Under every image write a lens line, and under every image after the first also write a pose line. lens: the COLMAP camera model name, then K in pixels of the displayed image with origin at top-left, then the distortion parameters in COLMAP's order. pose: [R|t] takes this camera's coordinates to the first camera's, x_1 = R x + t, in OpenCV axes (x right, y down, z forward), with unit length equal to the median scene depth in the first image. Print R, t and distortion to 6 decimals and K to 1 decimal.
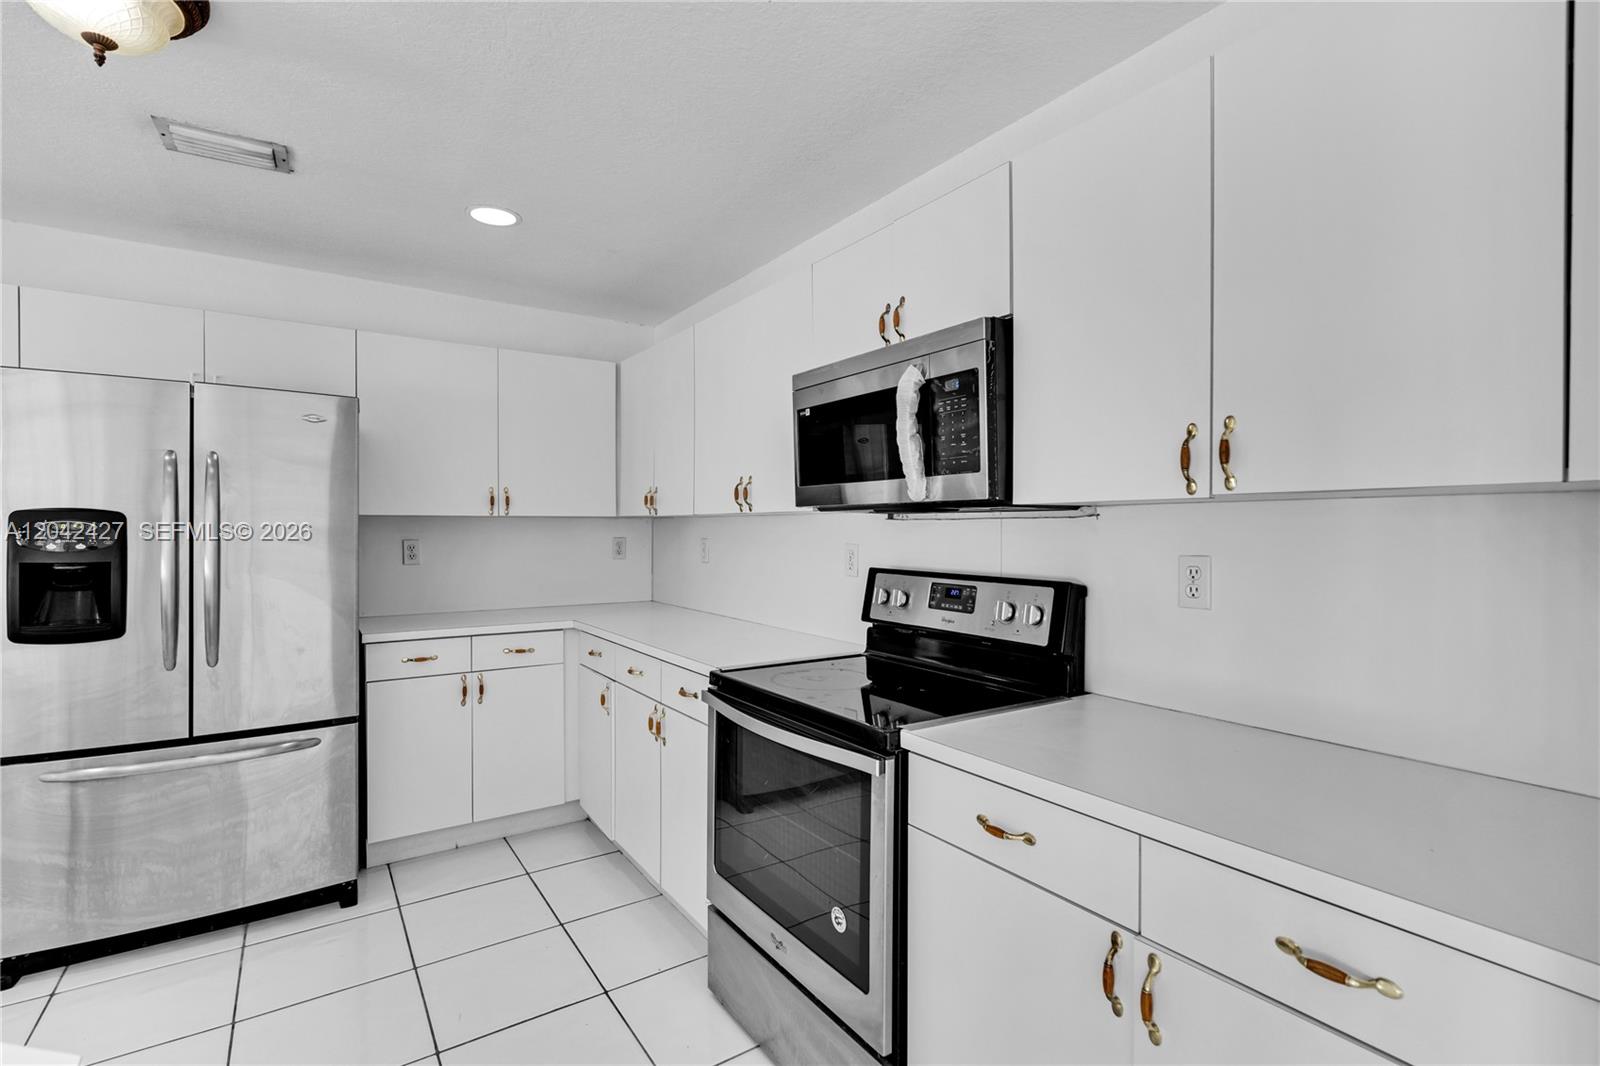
lens RADIAL K [[739.7, 0, 798.5], [0, 739.7, 532.8], [0, 0, 1]] dist [-0.003208, -0.000617]
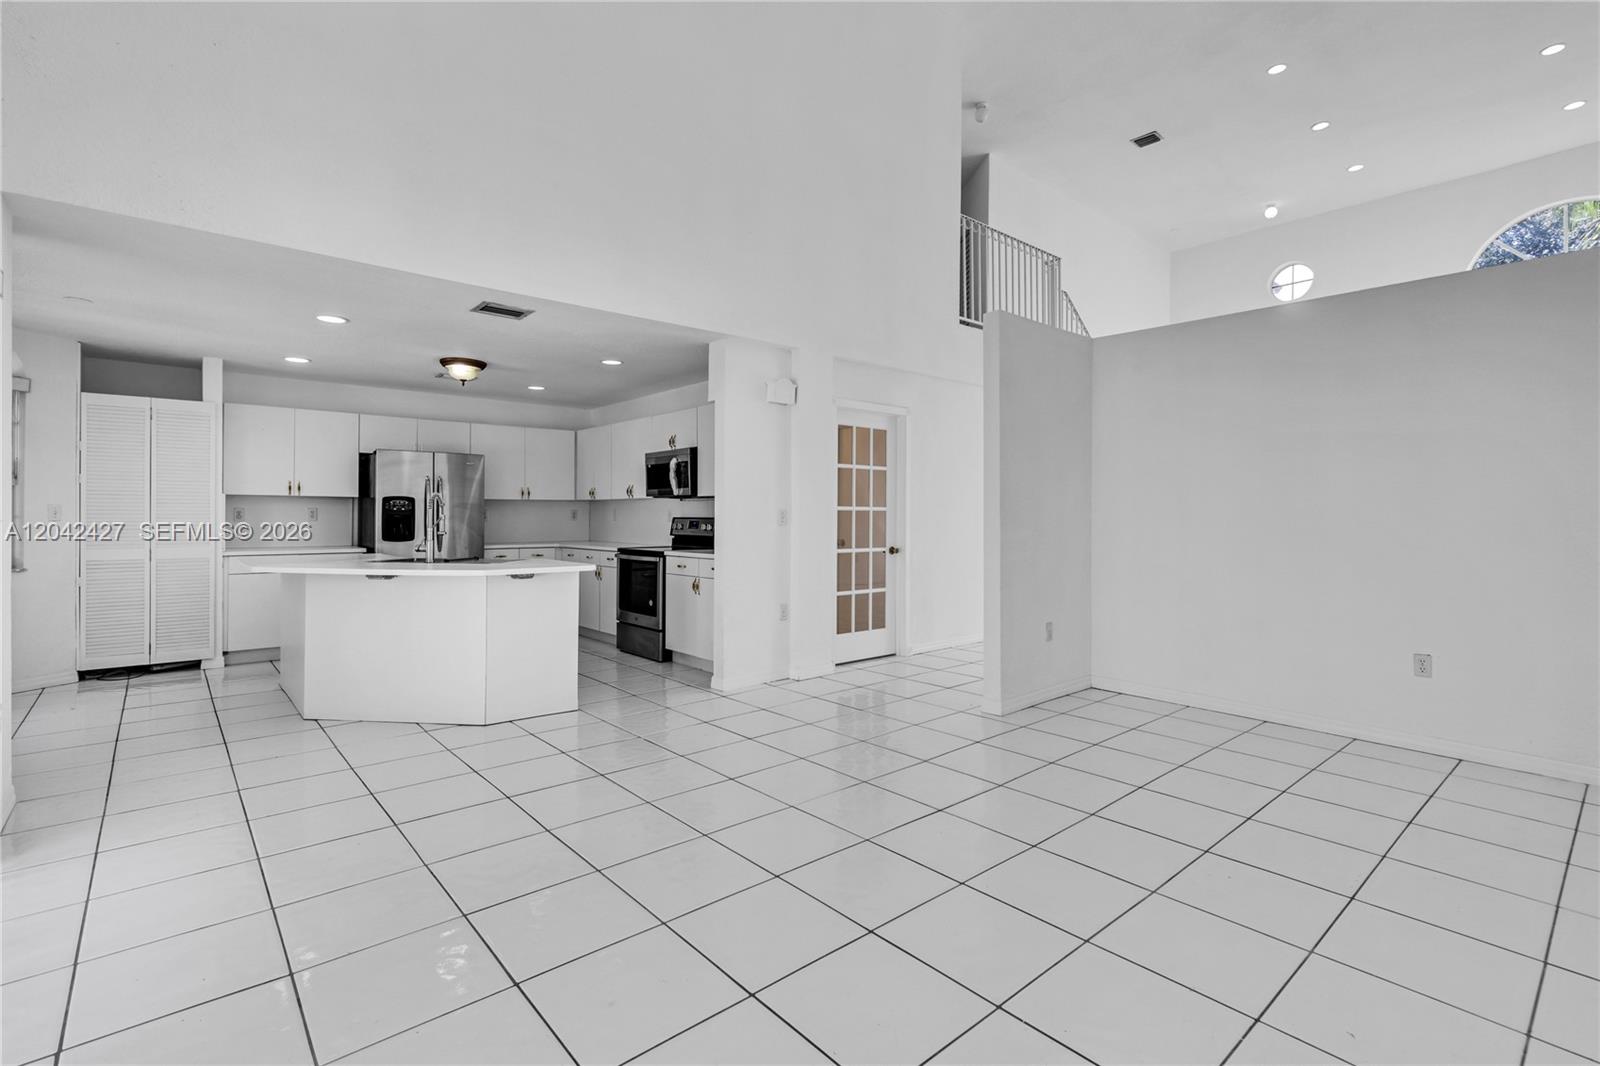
lens RADIAL K [[739.7, 0, 801.0], [0, 739.7, 522.3], [0, 0, 1]] dist [-0.003208, -0.000617]
pose [[0.993079, -0.000845, 0.117444, 0.273647], [0.000508, 0.999996, 0.002902, 0.063172], [-0.117446, -0.002822, 0.993075, -2.127402]]
